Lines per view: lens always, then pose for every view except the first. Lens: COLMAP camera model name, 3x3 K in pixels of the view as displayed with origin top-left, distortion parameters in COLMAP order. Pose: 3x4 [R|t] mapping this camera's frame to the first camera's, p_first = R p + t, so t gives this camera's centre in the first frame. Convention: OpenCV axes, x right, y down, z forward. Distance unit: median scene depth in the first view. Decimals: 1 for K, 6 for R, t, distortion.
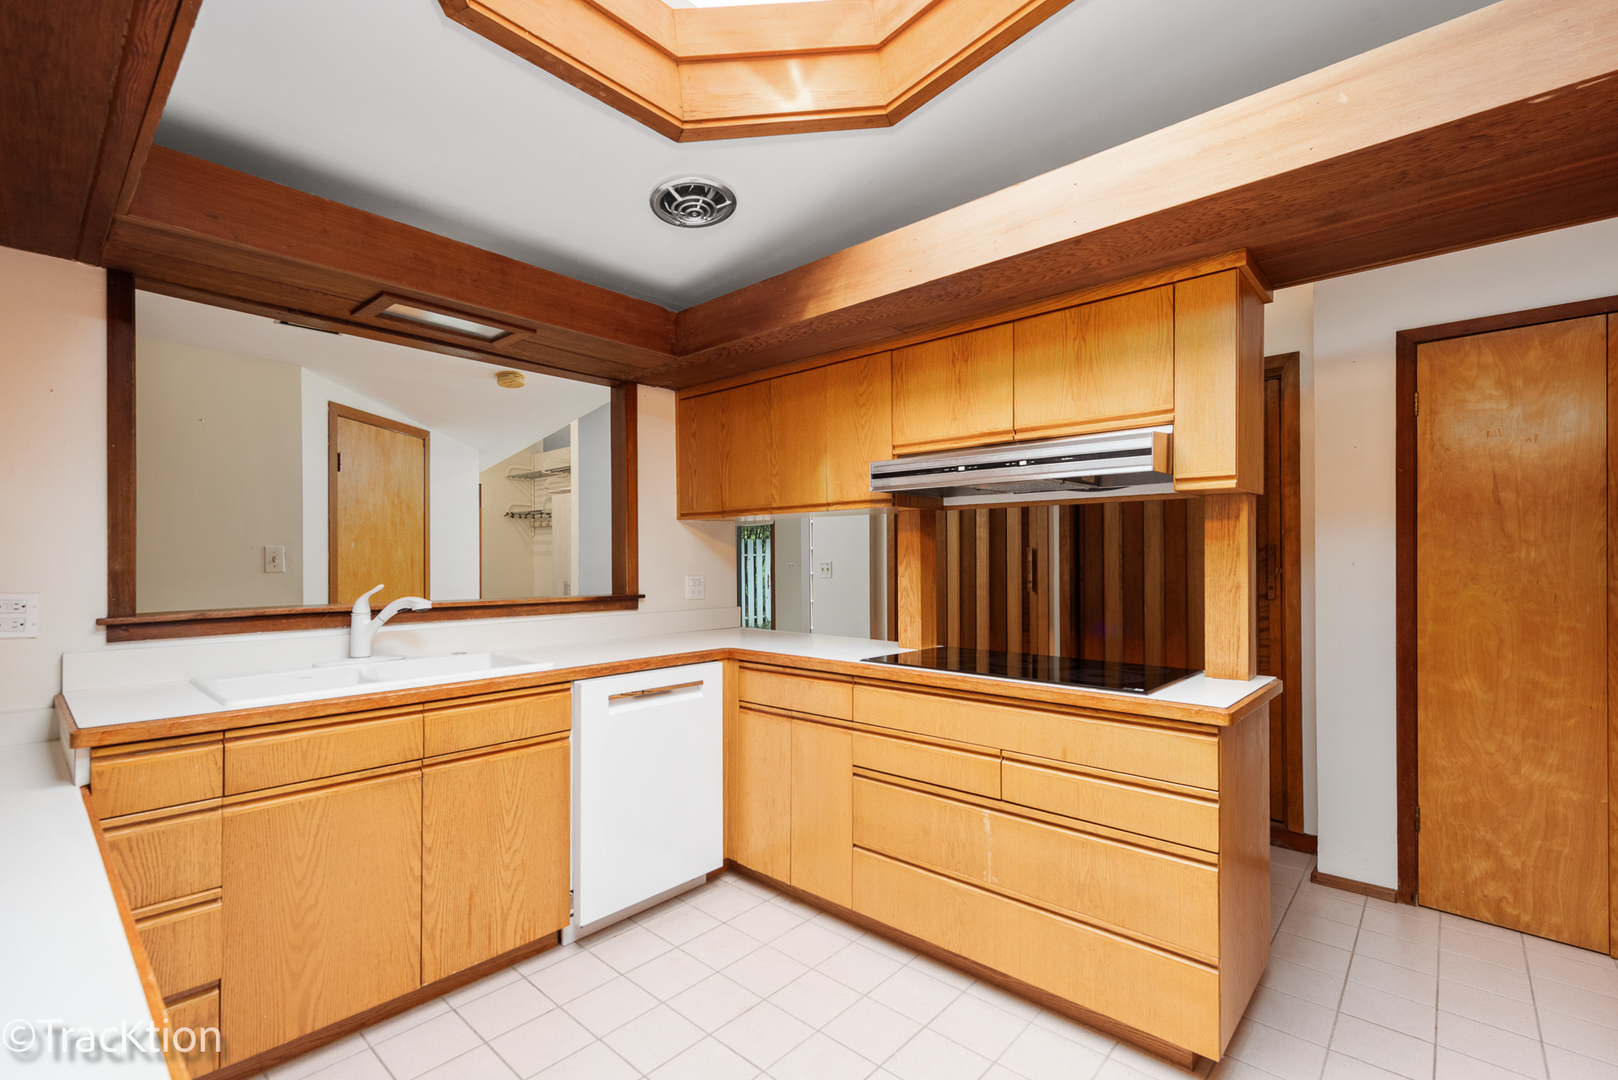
lens RADIAL K [[717.9, 0, 815.8], [0, 717.9, 563.7], [0, 0, 1]] dist [0.015209, -0.000033]
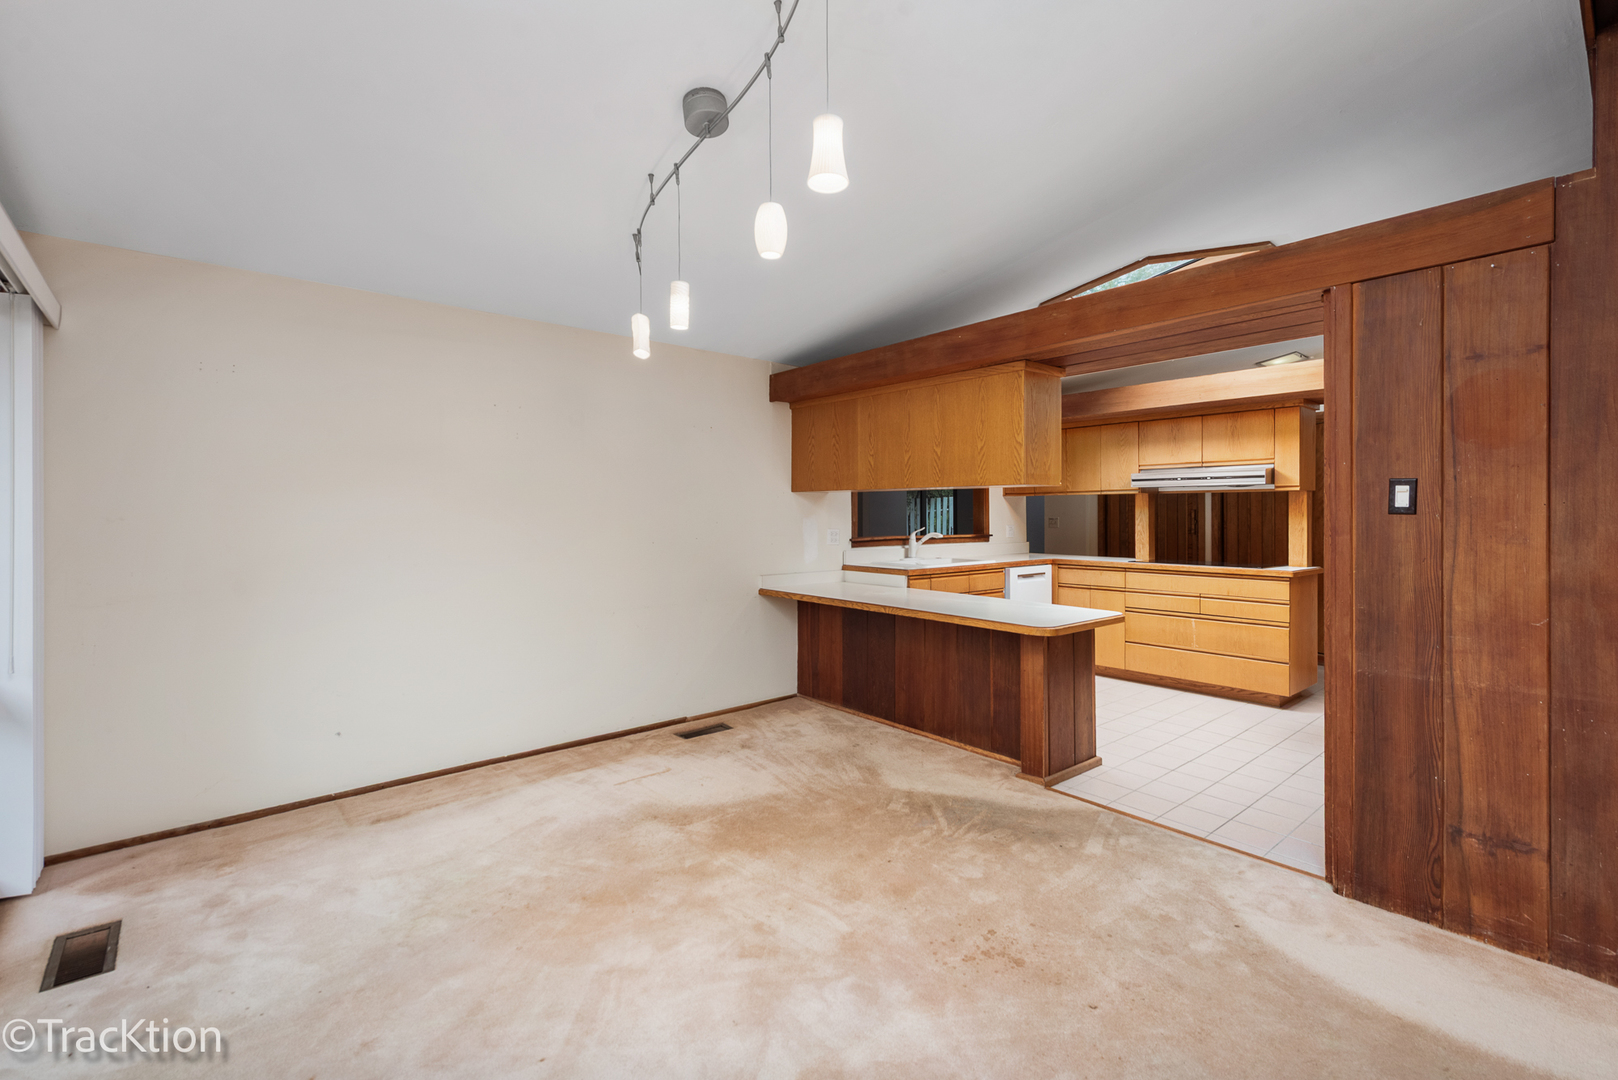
lens RADIAL K [[716.2, 0, 816.2], [0, 716.2, 520.4], [0, 0, 1]] dist [0.002878, -0.000303]
pose [[0.992632, 0.001211, -0.121161, -0.694505], [-0.000553, 0.999985, 0.005465, -0.007995], [0.121165, -0.005358, 0.992618, -1.481313]]
